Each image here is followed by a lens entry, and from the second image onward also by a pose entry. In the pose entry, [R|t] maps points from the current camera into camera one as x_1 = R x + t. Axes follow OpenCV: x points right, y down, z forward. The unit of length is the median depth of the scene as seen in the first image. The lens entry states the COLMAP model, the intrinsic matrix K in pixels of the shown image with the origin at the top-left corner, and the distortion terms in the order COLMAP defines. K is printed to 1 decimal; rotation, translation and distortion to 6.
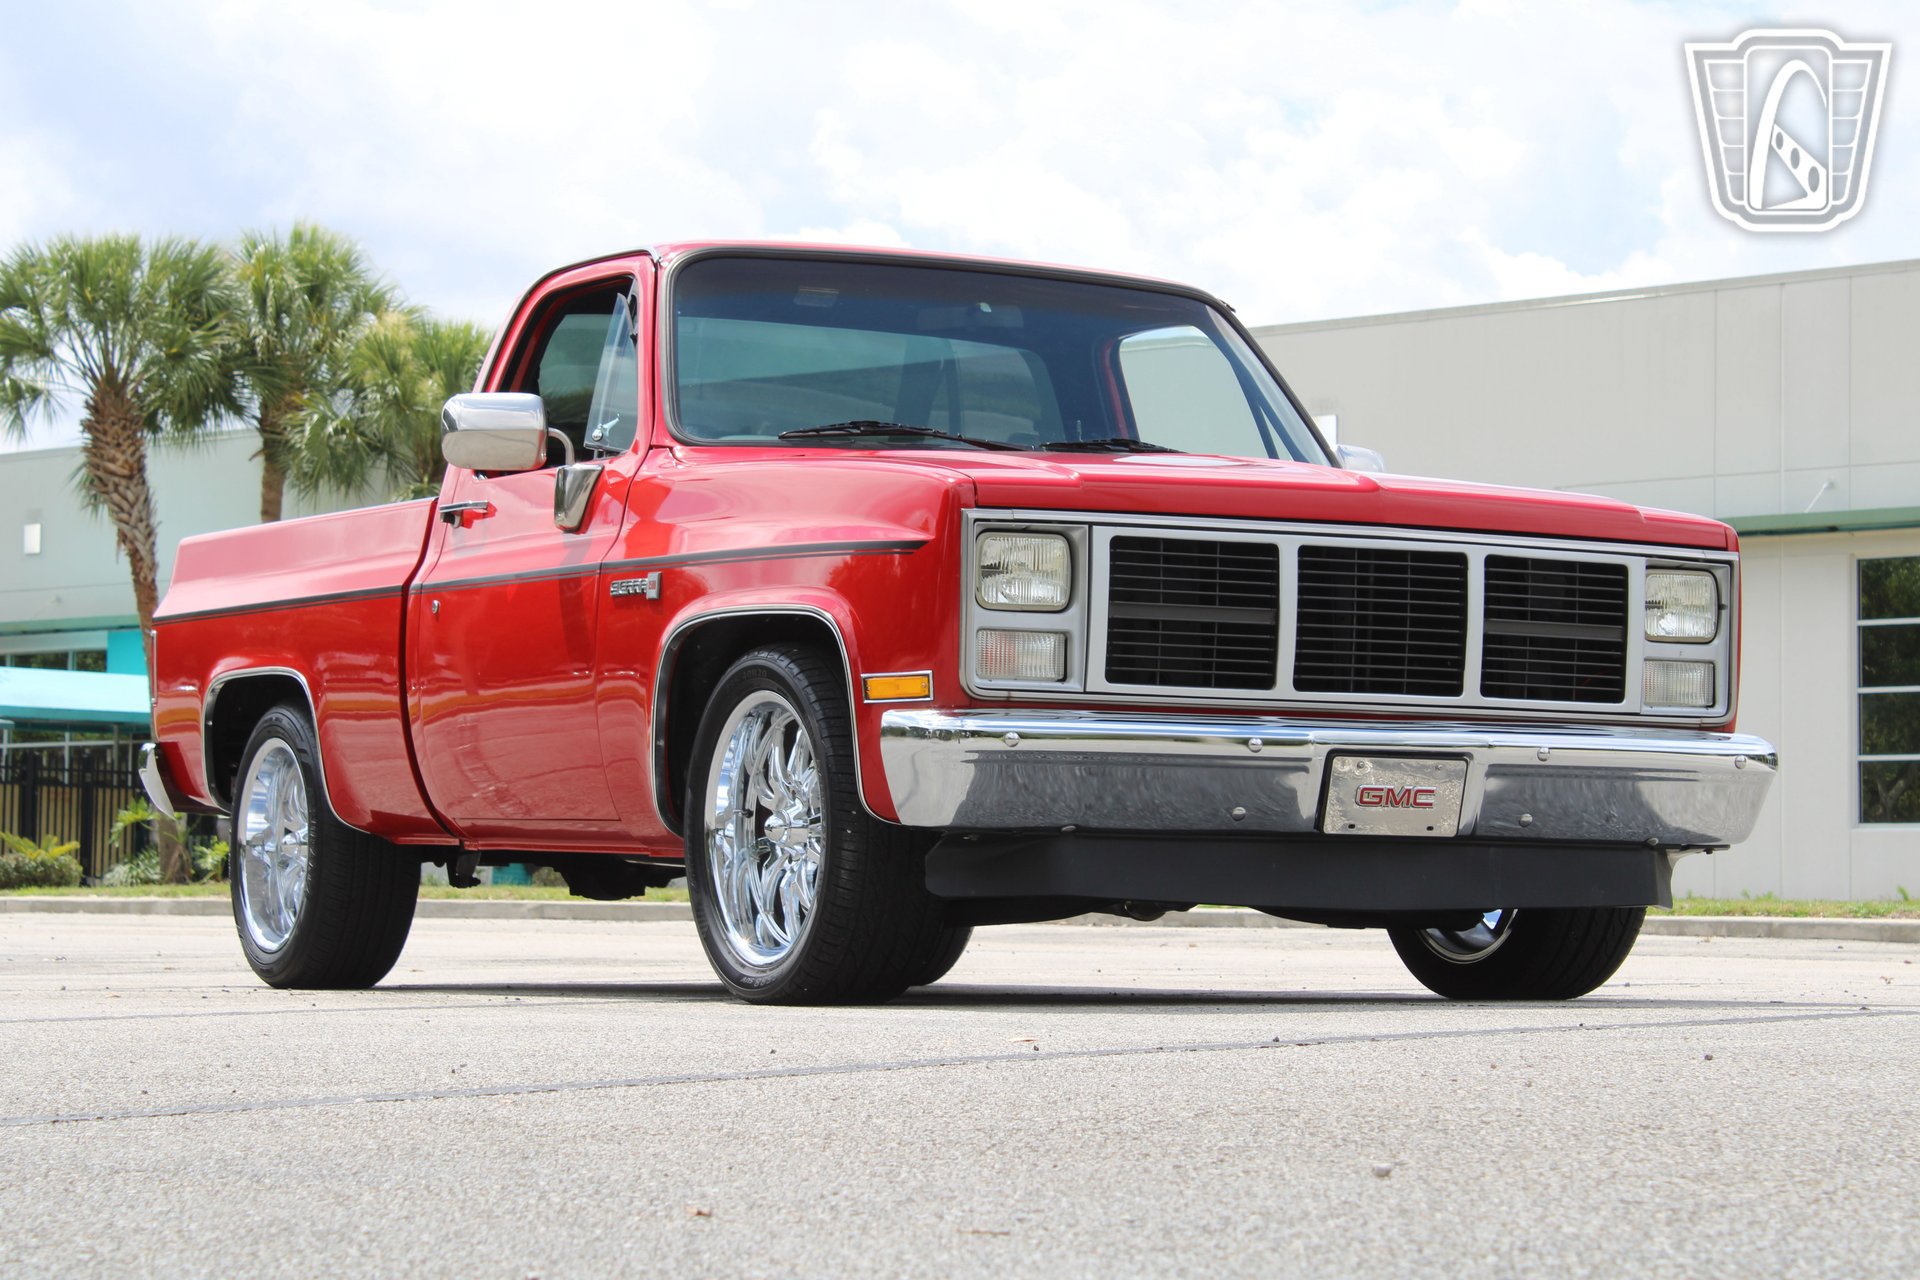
lens RADIAL K [[4485.4, 0, 954.1], [0, 4485.4, 652.2], [0, 0, 1]] dist [0.082209, 0.000000]
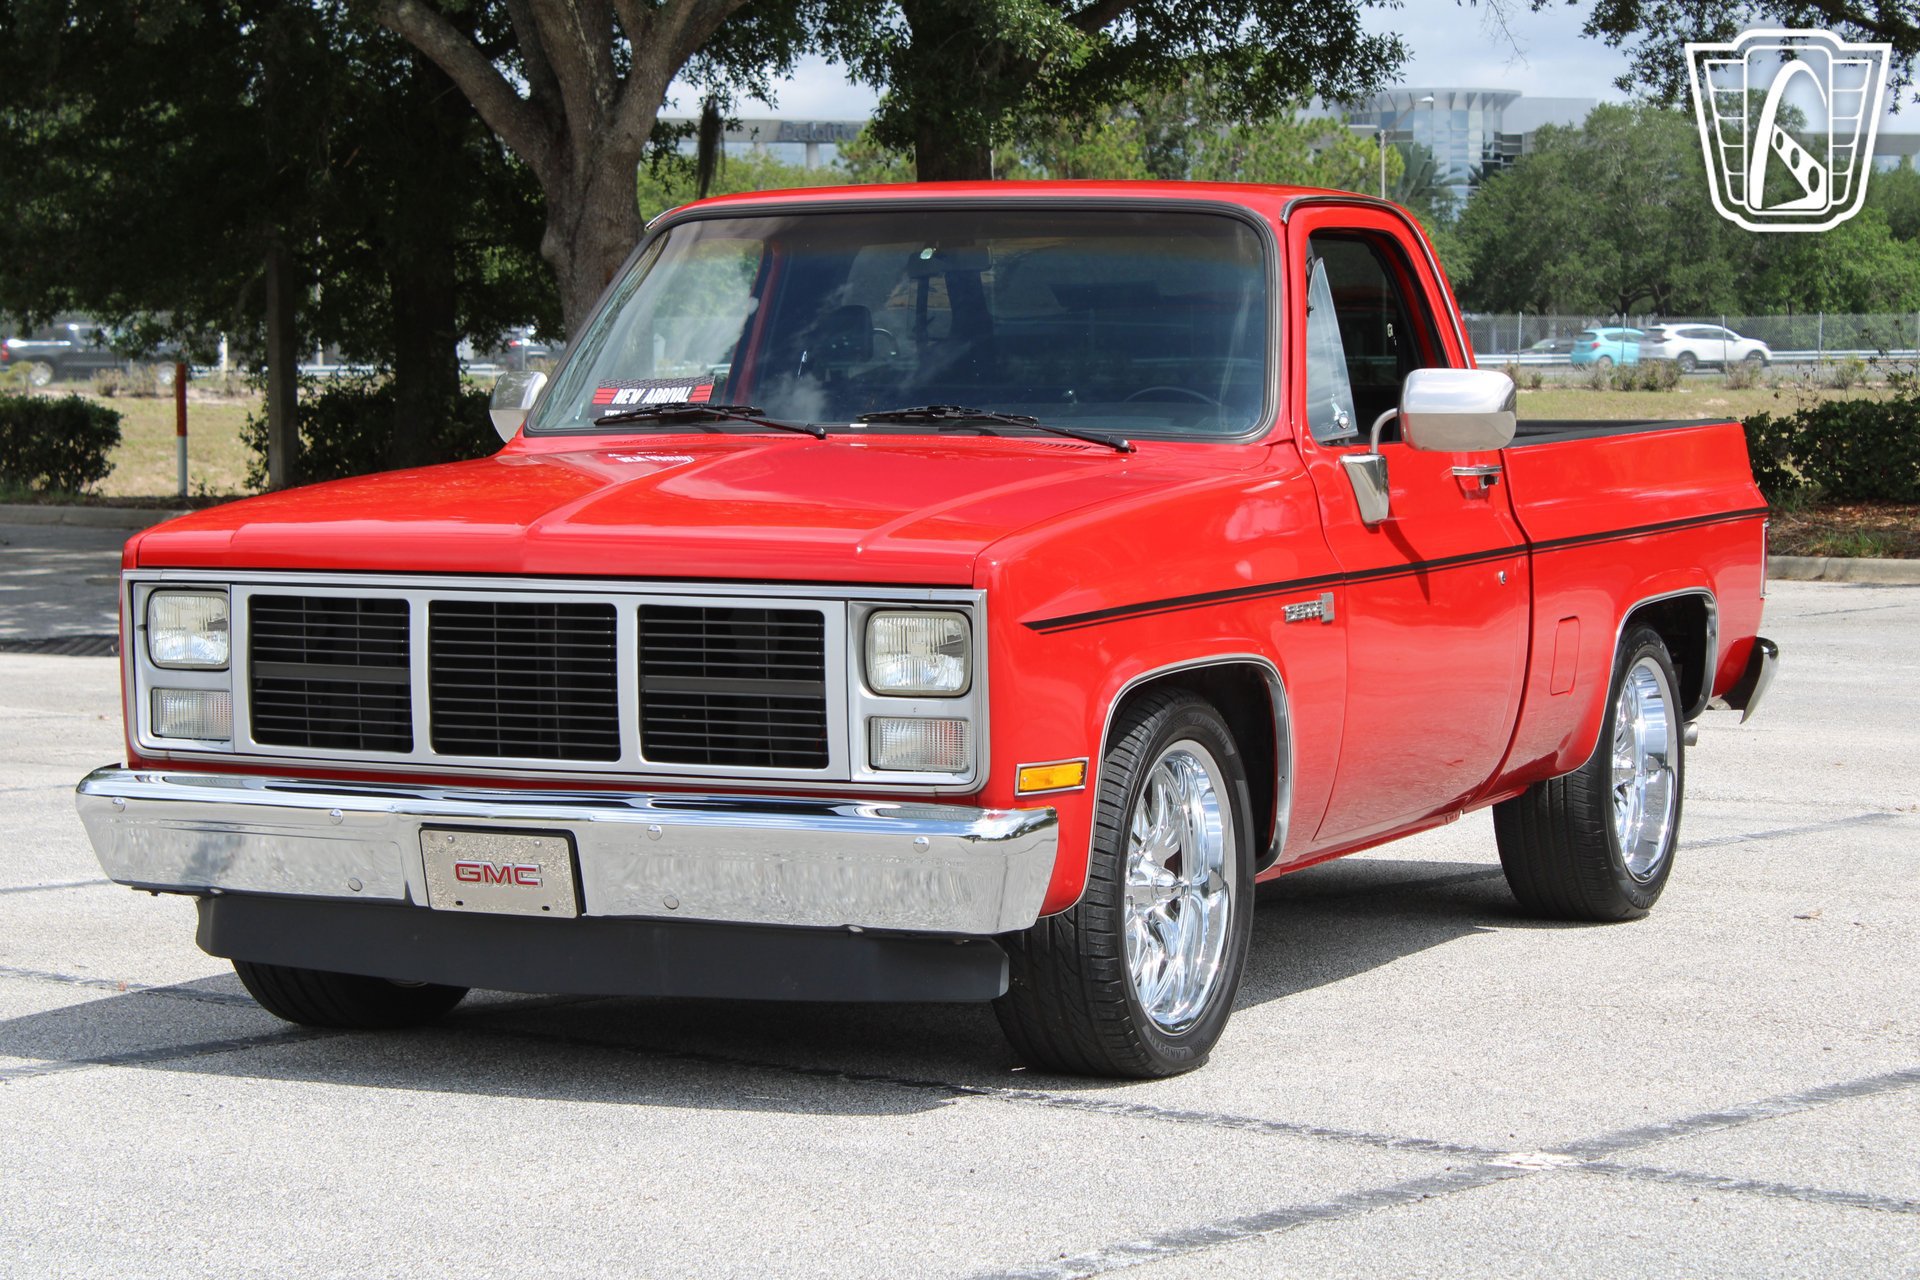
lens RADIAL K [[4485.4, 0, 969.1], [0, 4485.4, 682.8], [0, 0, 1]] dist [0.082209, 0.000000]
pose [[0.594353, 0.031765, -0.803577, 0.880502], [0.038896, 0.996915, 0.068176, -0.064732], [0.803263, -0.071777, 0.591284, 0.520928]]
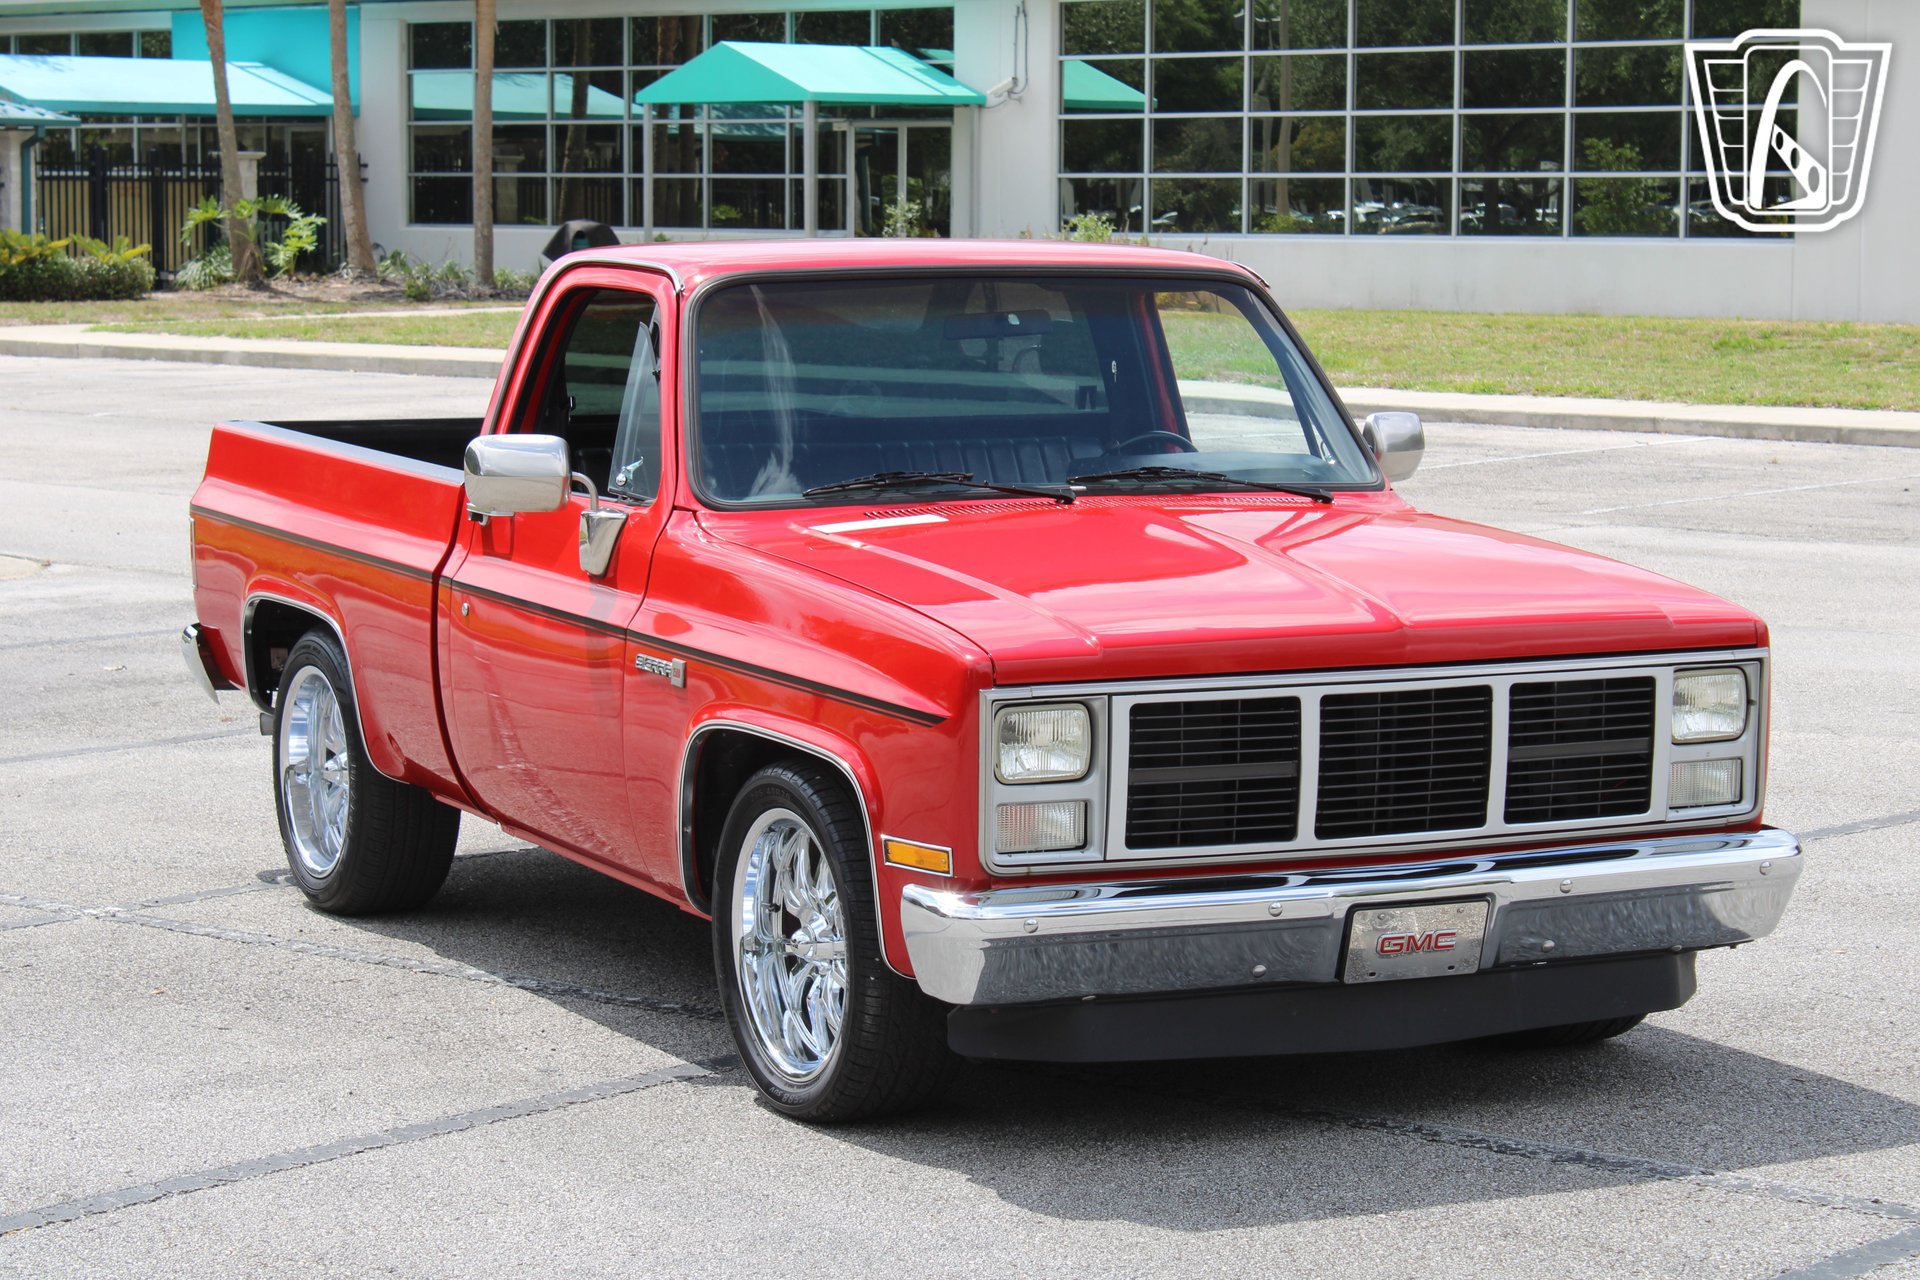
lens RADIAL K [[4485.4, 0, 954.0], [0, 4485.4, 665.8], [0, 0, 1]] dist [0.082209, 0.000000]
pose [[0.999812, -0.005958, -0.018469, 0.013613], [0.008840, 0.987050, 0.160170, -0.185905], [0.017275, -0.160303, 0.986917, 0.017902]]
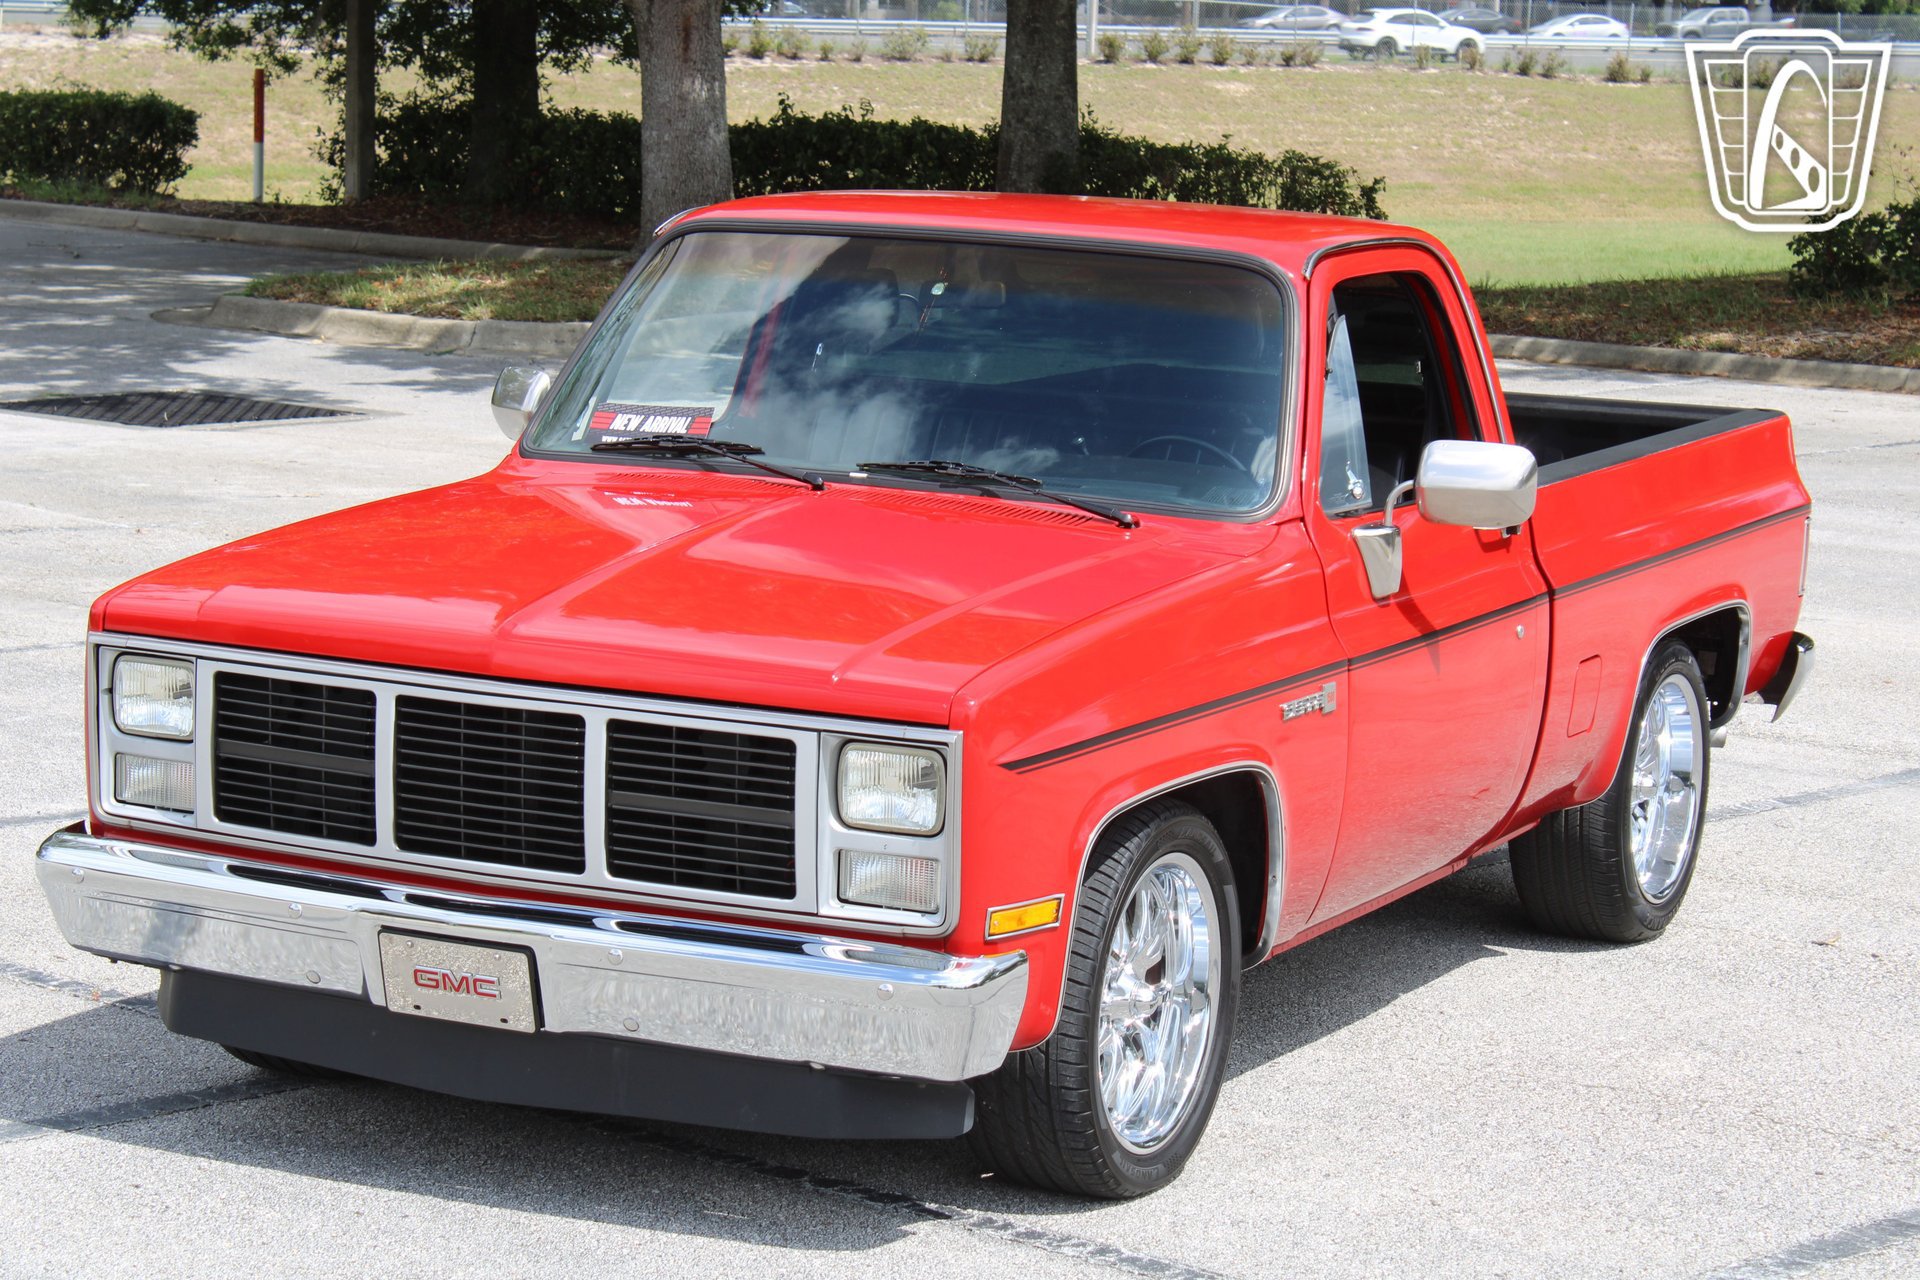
lens RADIAL K [[4485.4, 0, 973.8], [0, 4485.4, 698.3], [0, 0, 1]] dist [0.082209, 0.000000]
pose [[0.576984, 0.117499, -0.808259, 0.864802], [0.001773, 0.989415, 0.145100, -0.152000], [0.816753, -0.085153, 0.570669, 0.560465]]
